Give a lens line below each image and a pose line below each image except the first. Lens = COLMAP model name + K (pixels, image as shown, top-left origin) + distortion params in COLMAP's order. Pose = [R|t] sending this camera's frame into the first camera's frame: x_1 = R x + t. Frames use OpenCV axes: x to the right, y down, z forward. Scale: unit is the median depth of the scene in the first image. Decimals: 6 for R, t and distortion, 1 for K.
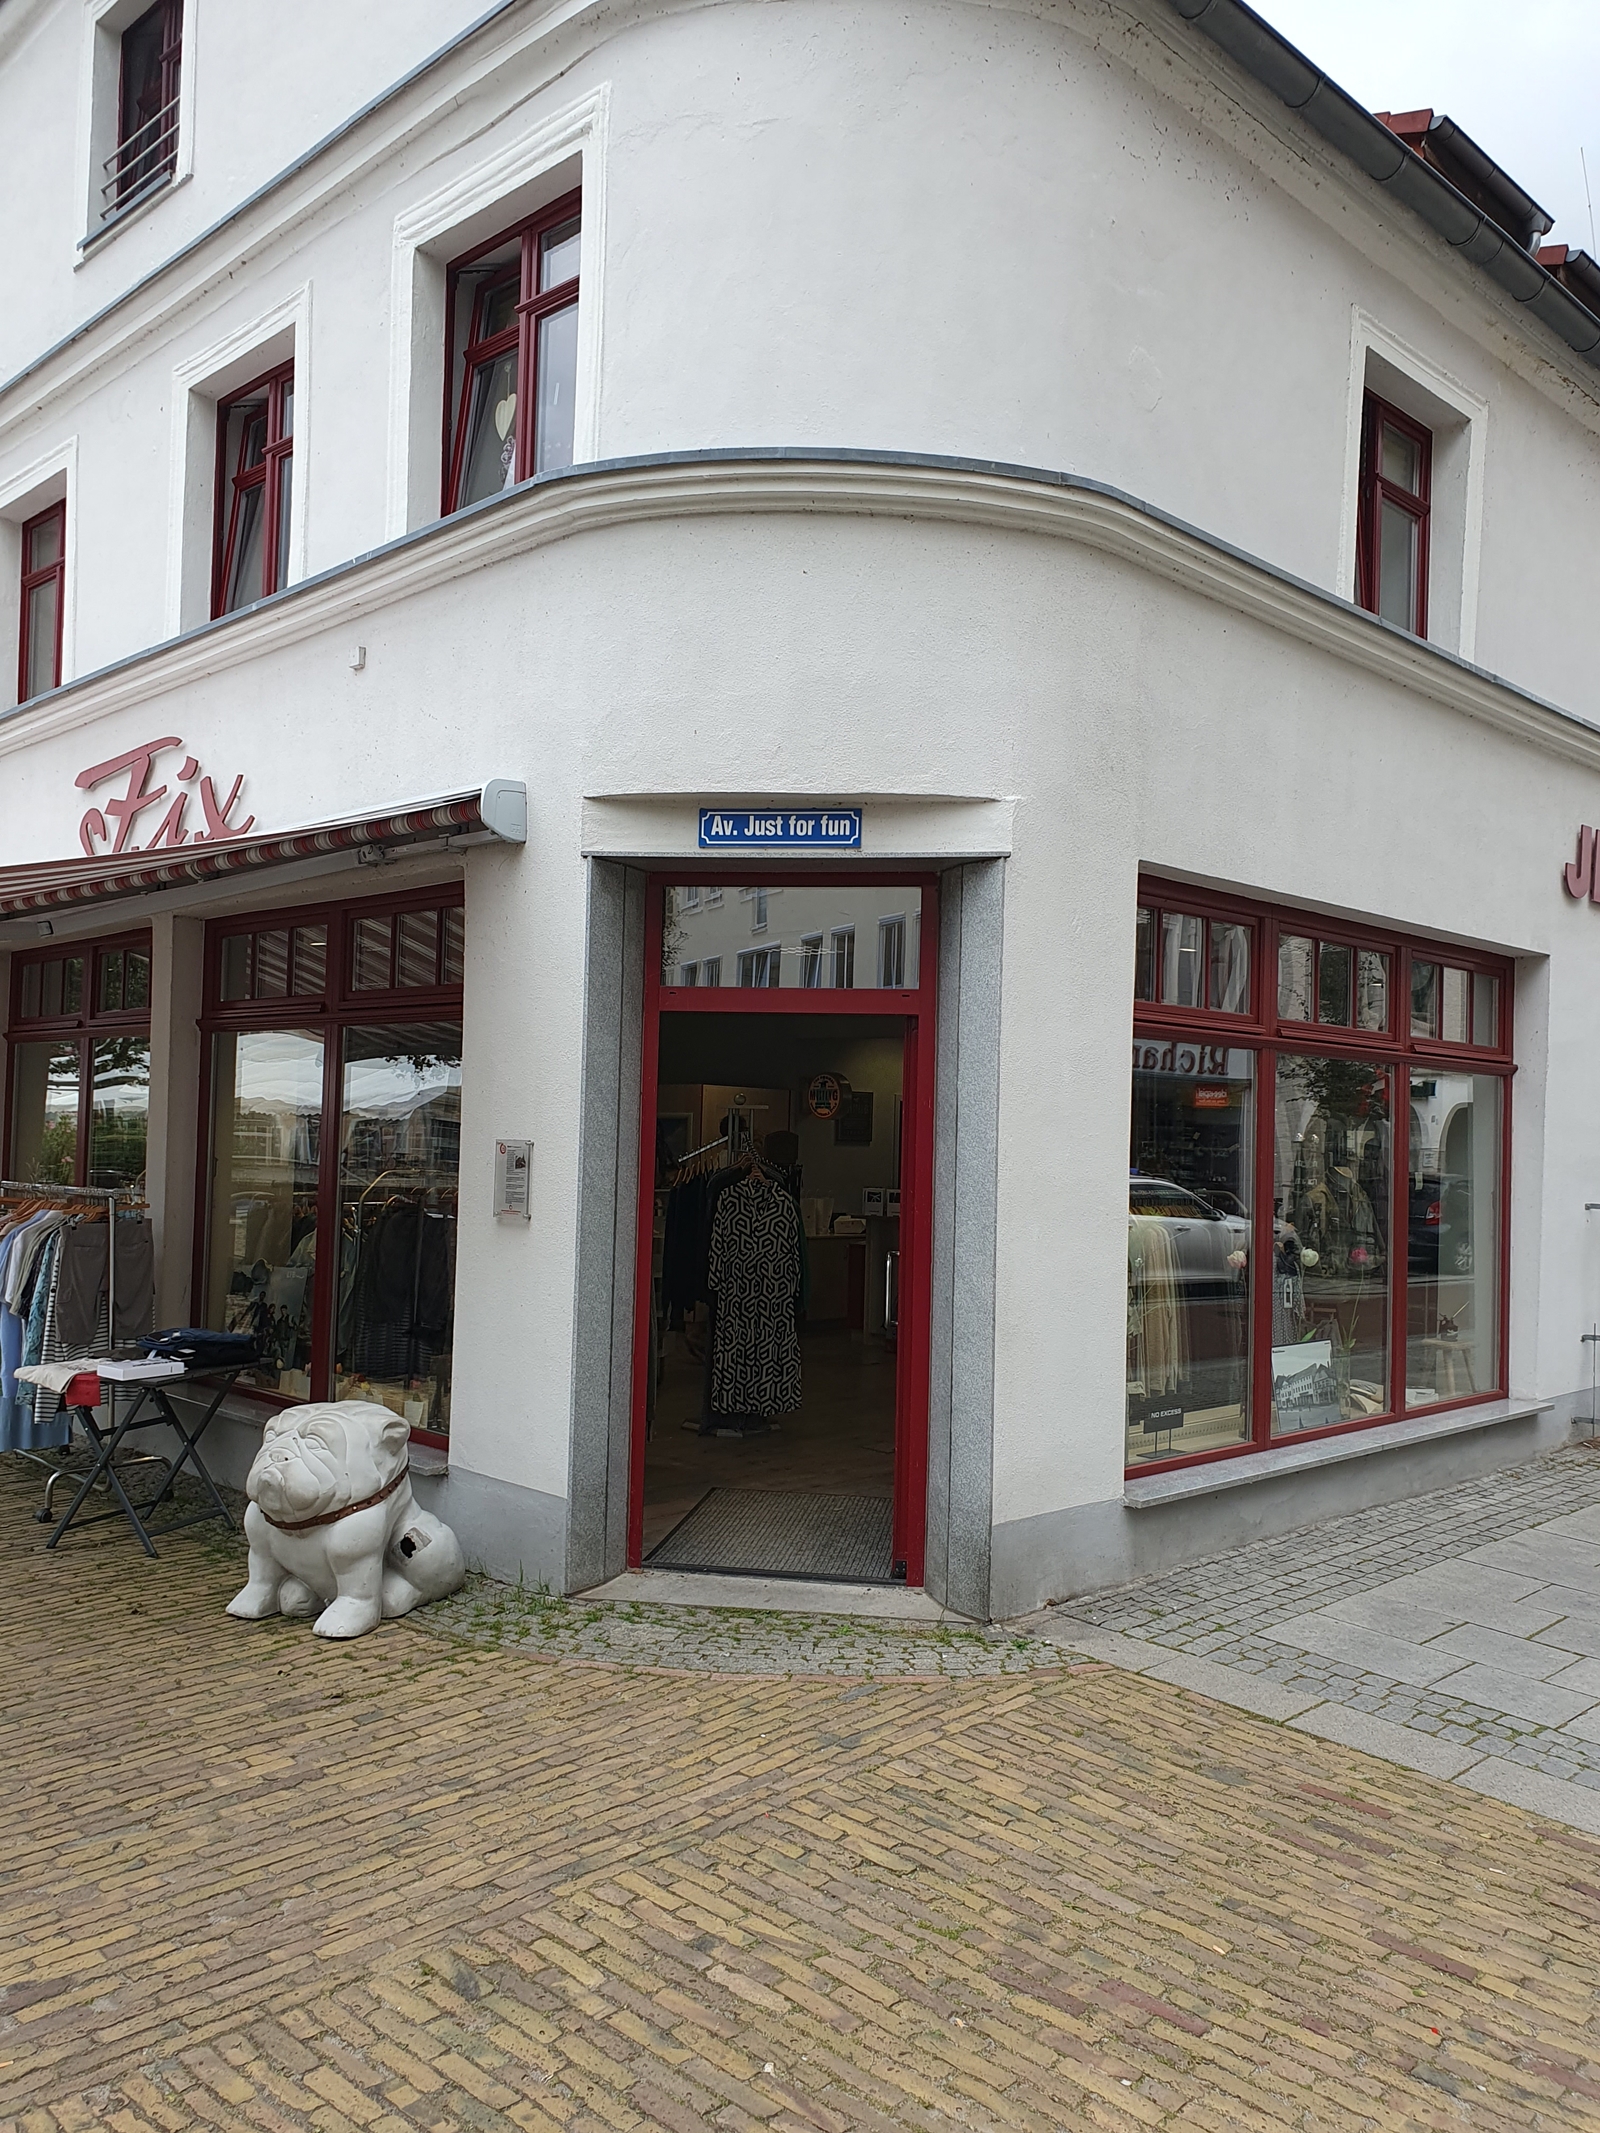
lens RADIAL K [[1672.9, 0, 784.7], [0, 1672.9, 1071.6], [0, 0, 1]] dist [0.003677, 0.011943]
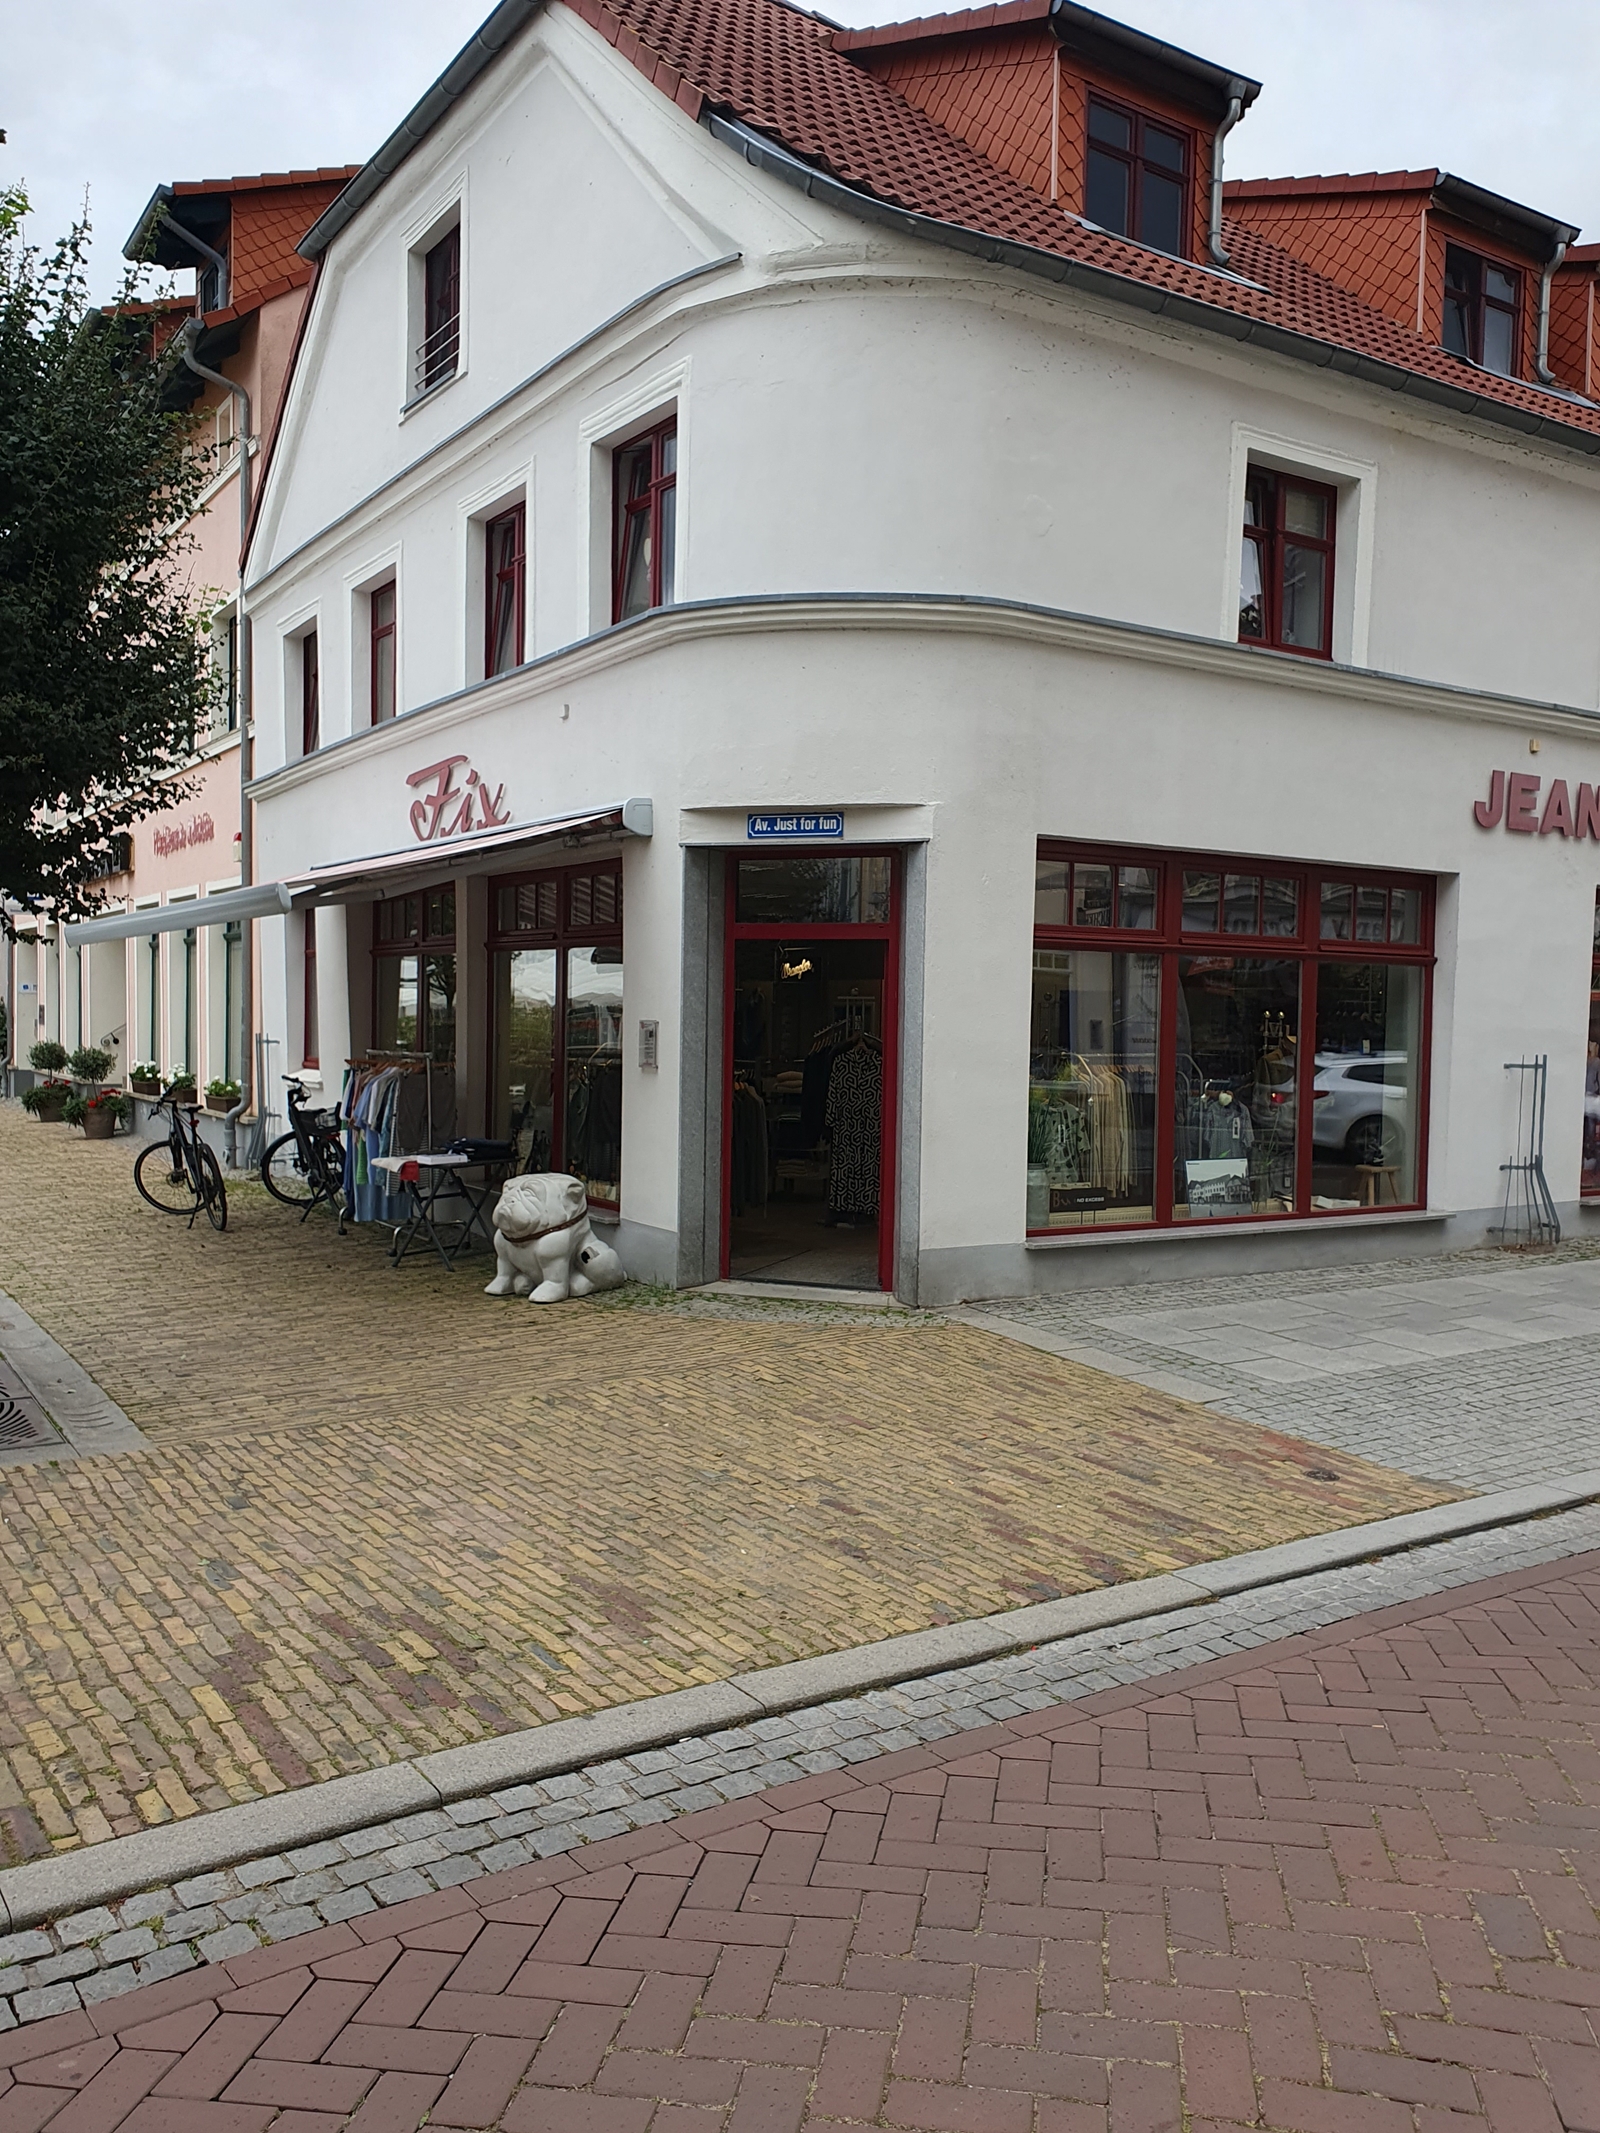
lens RADIAL K [[1672.9, 0, 805.9], [0, 1672.9, 1071.7], [0, 0, 1]] dist [0.003677, 0.011943]
pose [[0.979859, -0.001814, -0.199684, 0.315481], [0.015244, 0.997720, 0.065739, -0.013278], [0.199110, -0.067459, 0.977653, -0.571846]]
